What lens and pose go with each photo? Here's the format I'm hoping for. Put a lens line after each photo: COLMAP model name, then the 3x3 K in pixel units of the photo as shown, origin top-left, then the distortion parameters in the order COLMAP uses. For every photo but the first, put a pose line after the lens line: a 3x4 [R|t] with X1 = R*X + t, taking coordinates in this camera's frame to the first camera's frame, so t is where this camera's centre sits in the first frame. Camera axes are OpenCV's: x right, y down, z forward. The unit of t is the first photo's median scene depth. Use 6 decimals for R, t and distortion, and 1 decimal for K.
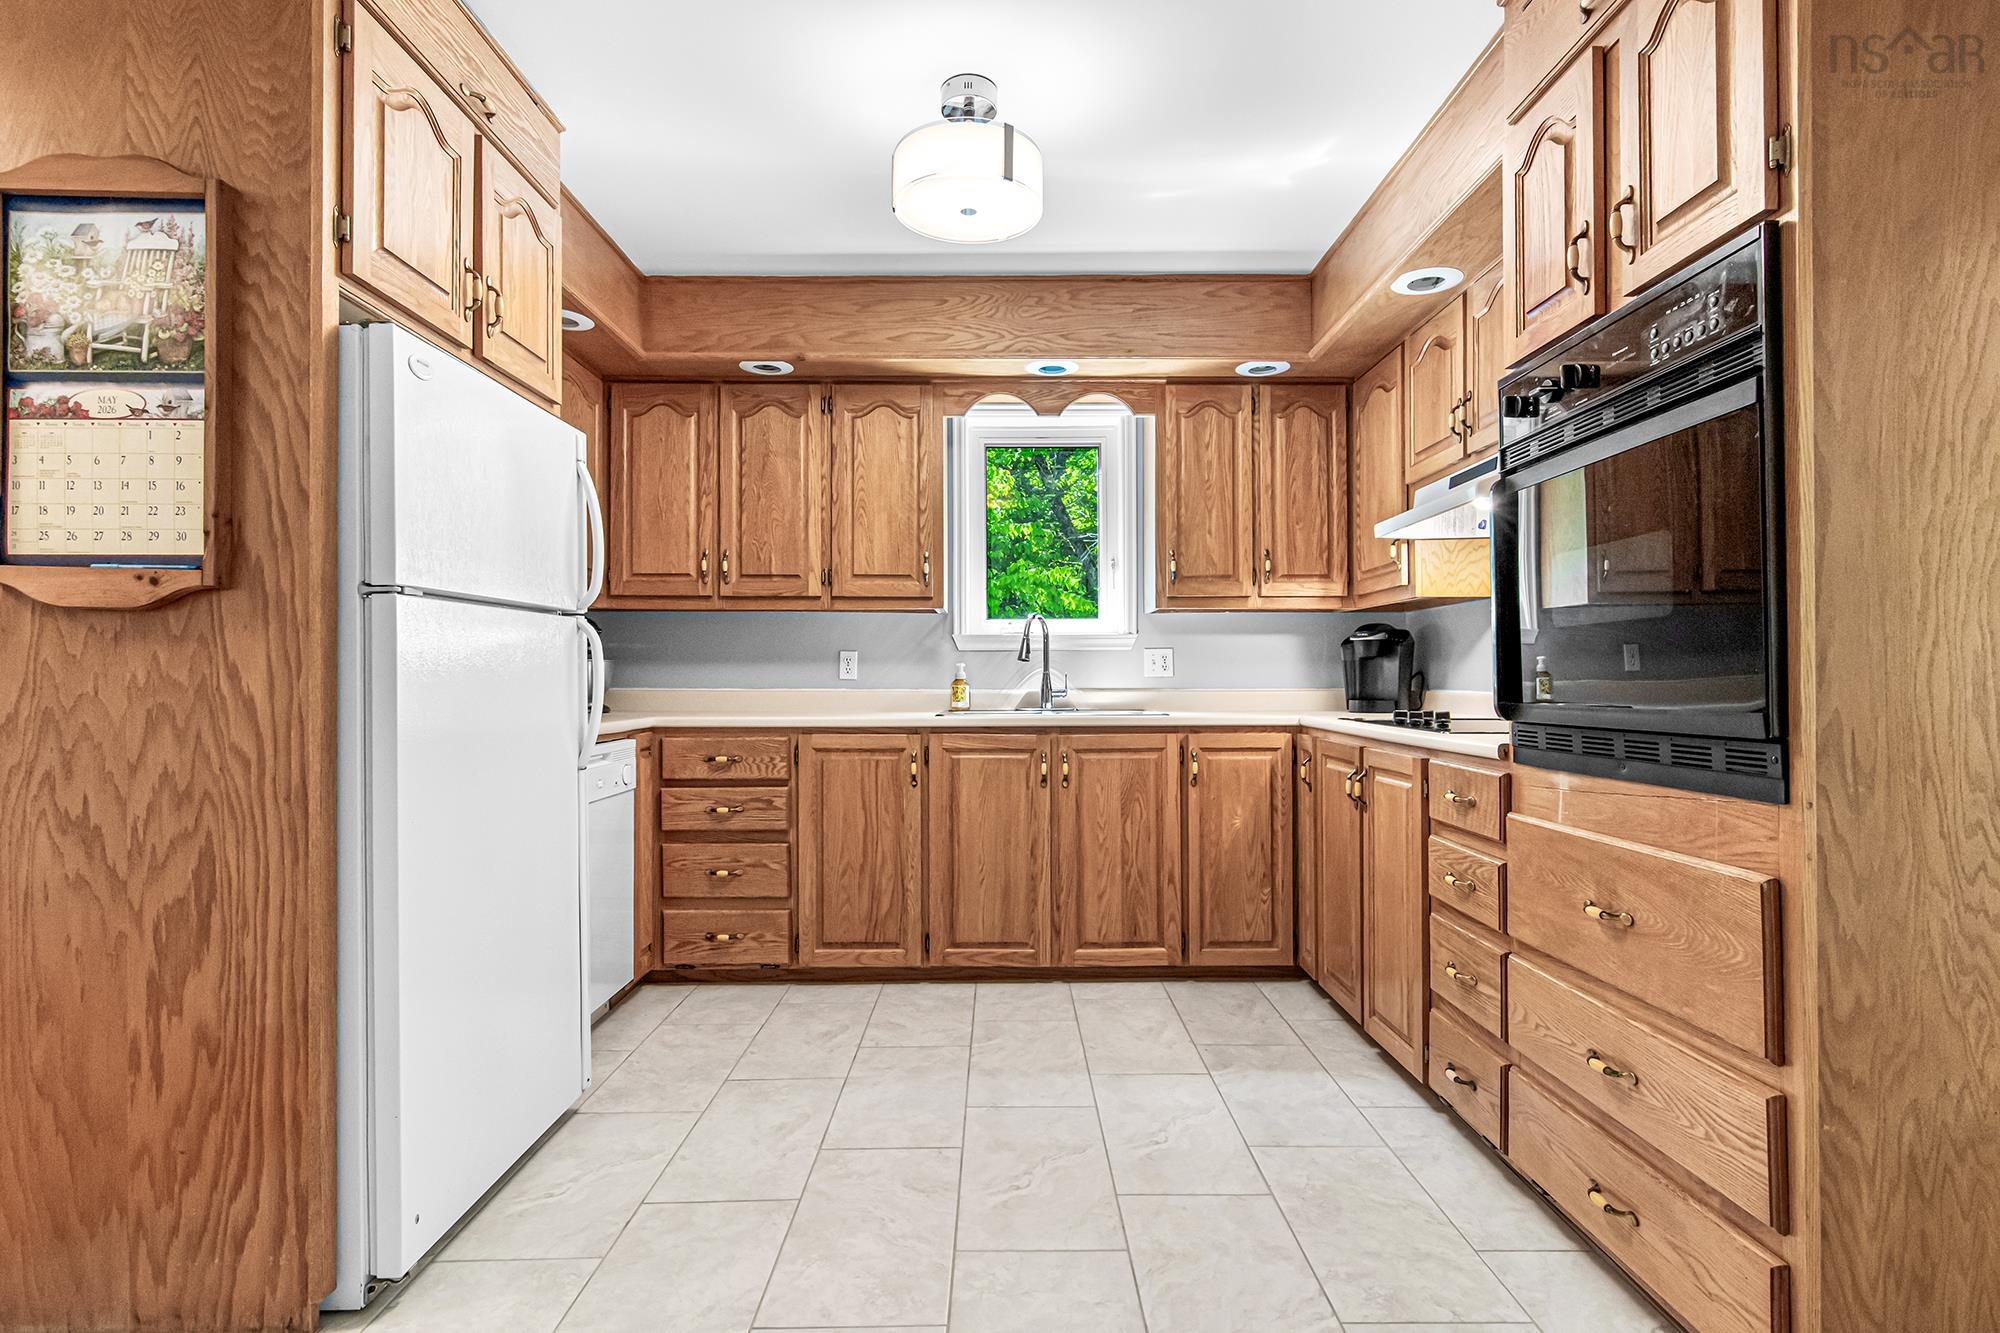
lens RADIAL K [[976.1, 0, 1012.3], [0, 976.1, 671.2], [0, 0, 1]] dist [-0.002847, -0.002608]
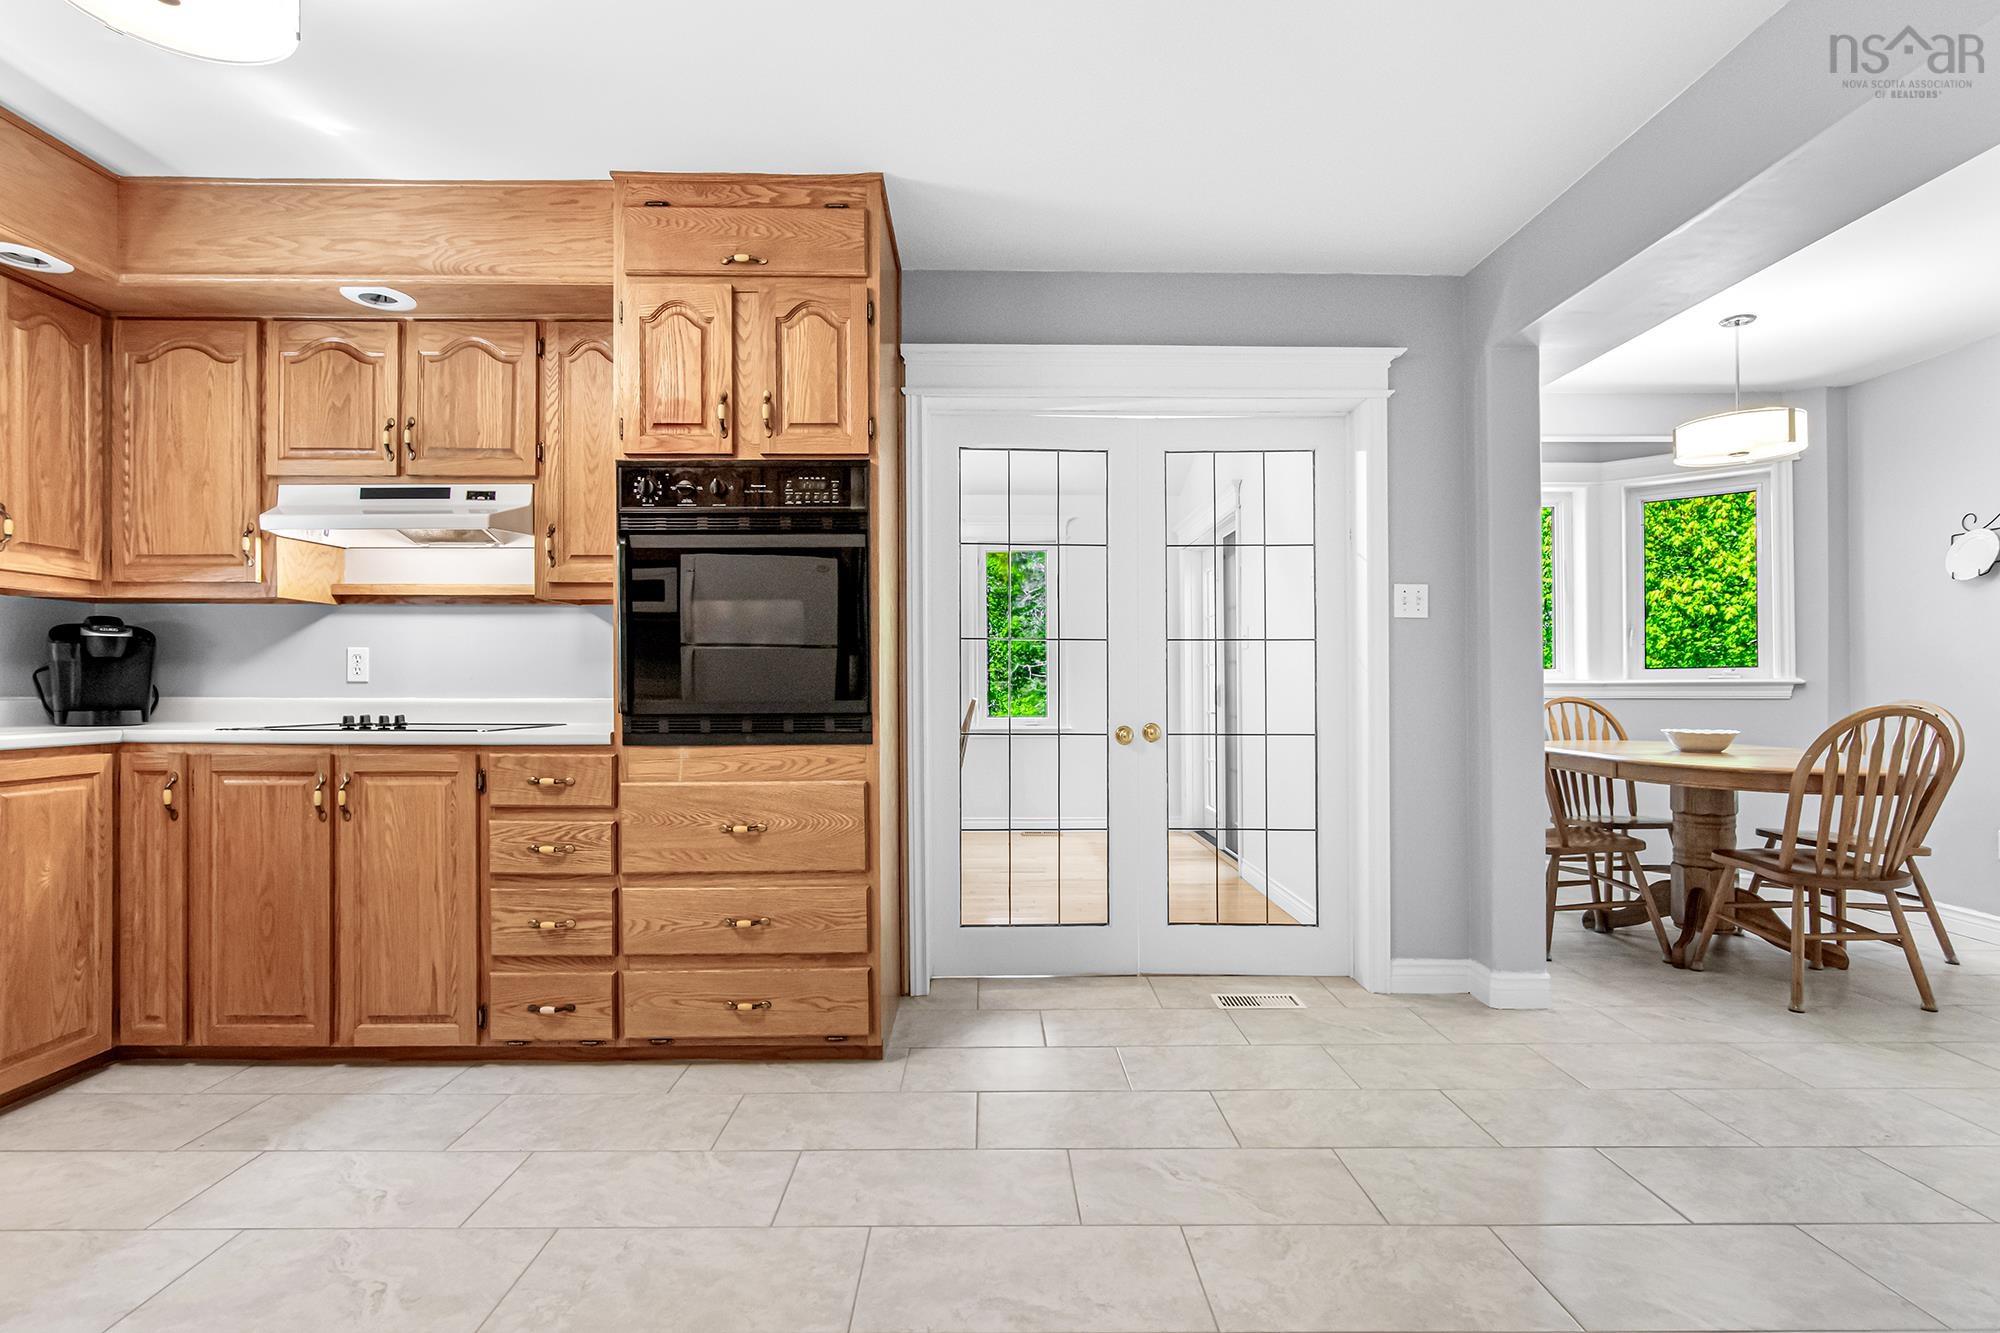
lens RADIAL K [[976.1, 0, 1007.4], [0, 976.1, 680.2], [0, 0, 1]] dist [-0.002847, -0.002608]
pose [[-0.011375, 0.003051, 0.999931, -0.505544], [-0.008001, 0.999963, -0.003143, 0.001526], [-0.999903, -0.008036, -0.011350, 0.288081]]
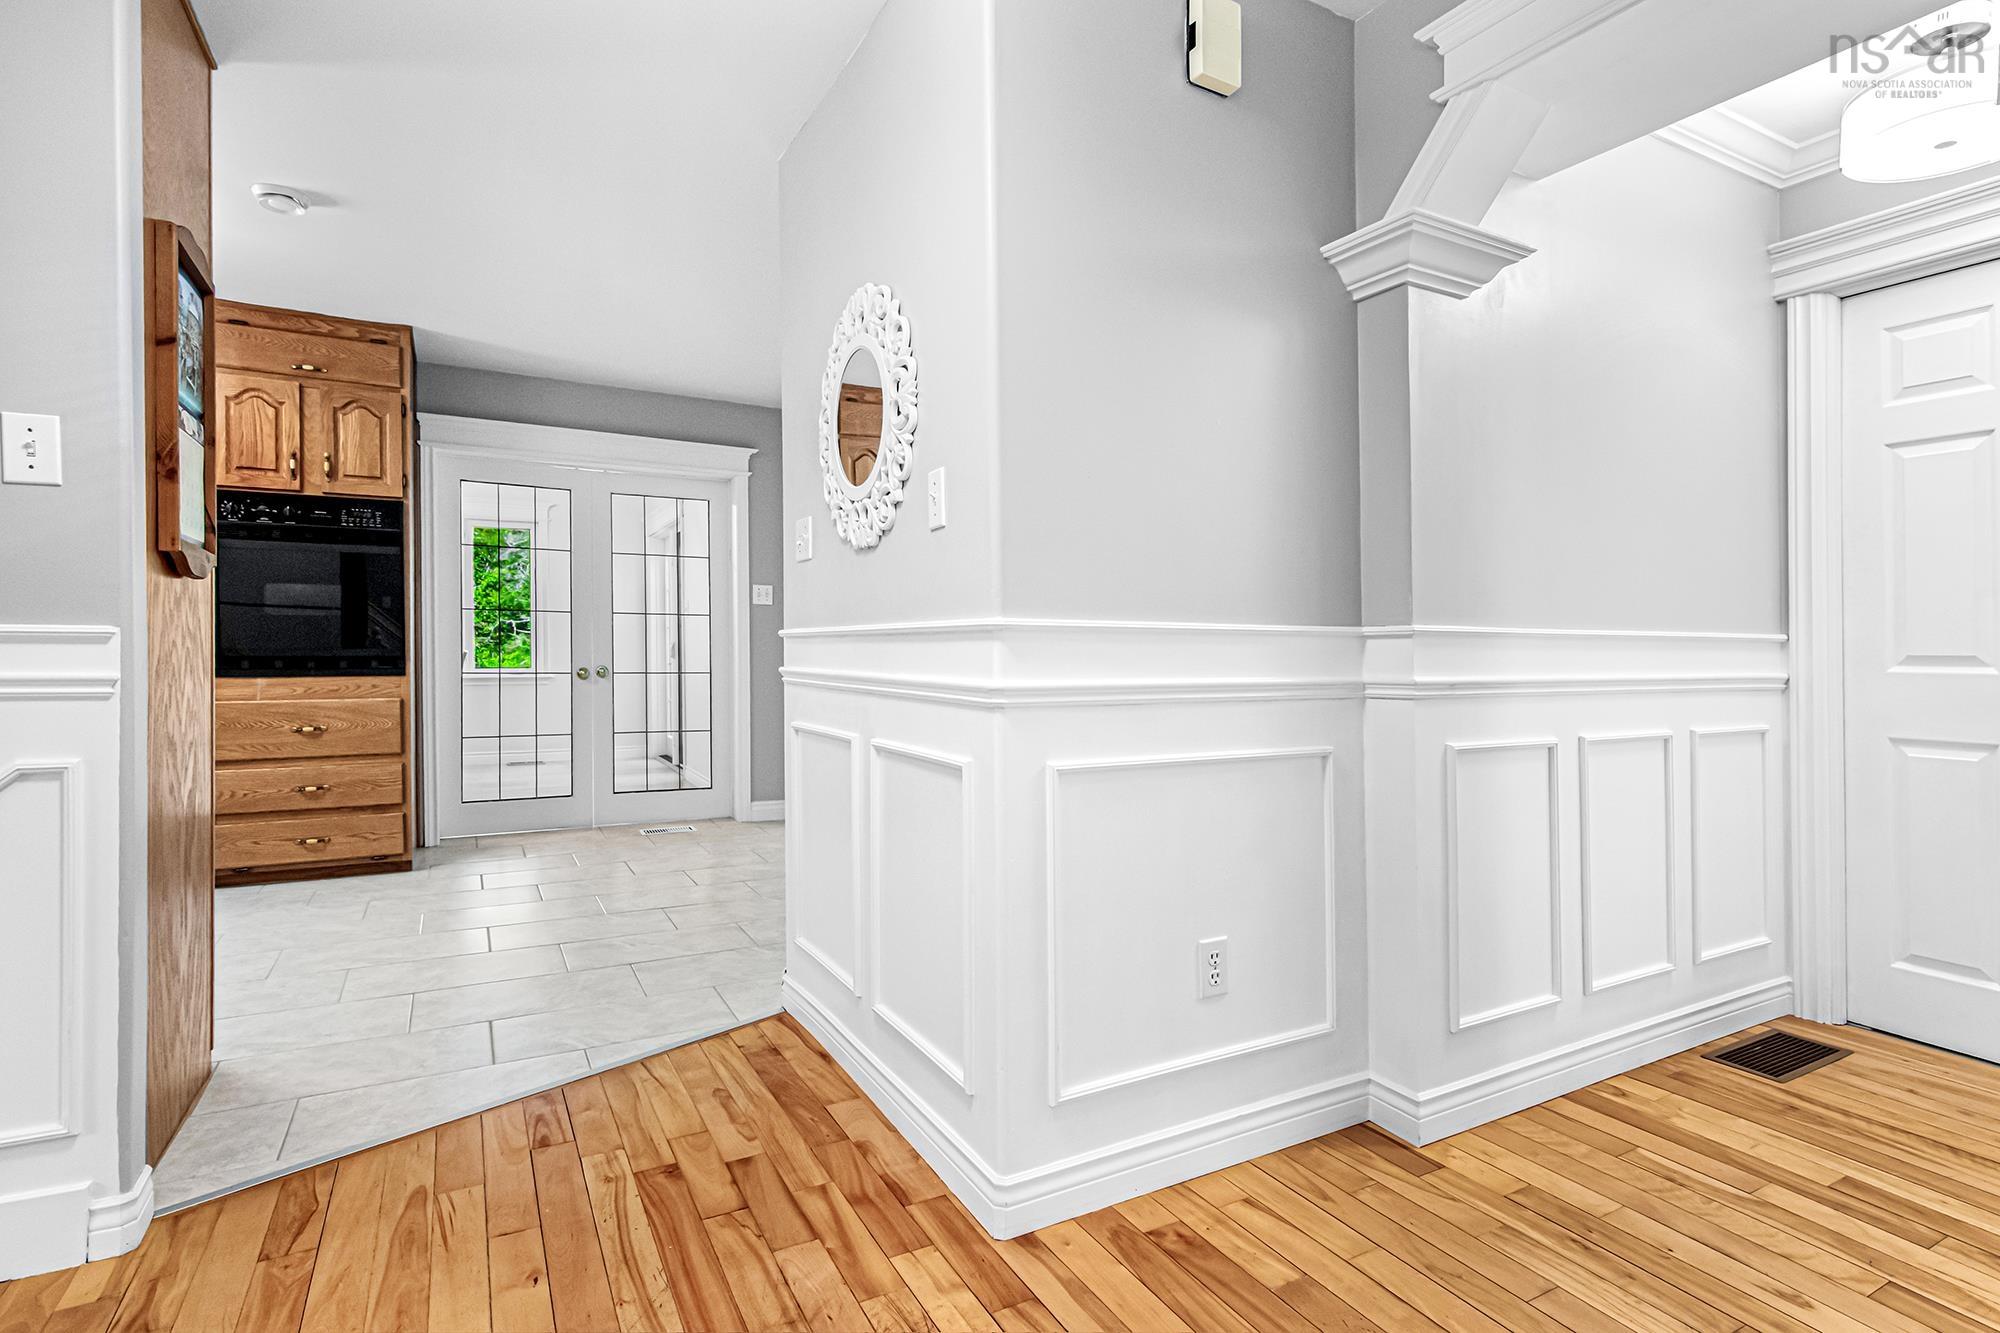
lens RADIAL K [[976.1, 0, 1034.3], [0, 976.1, 669.2], [0, 0, 1]] dist [-0.002847, -0.002608]
pose [[-0.500586, -0.026837, 0.865270, -1.267921], [-0.018155, 0.999625, 0.020500, 0.001934], [-0.865496, -0.005447, -0.500886, 0.314726]]
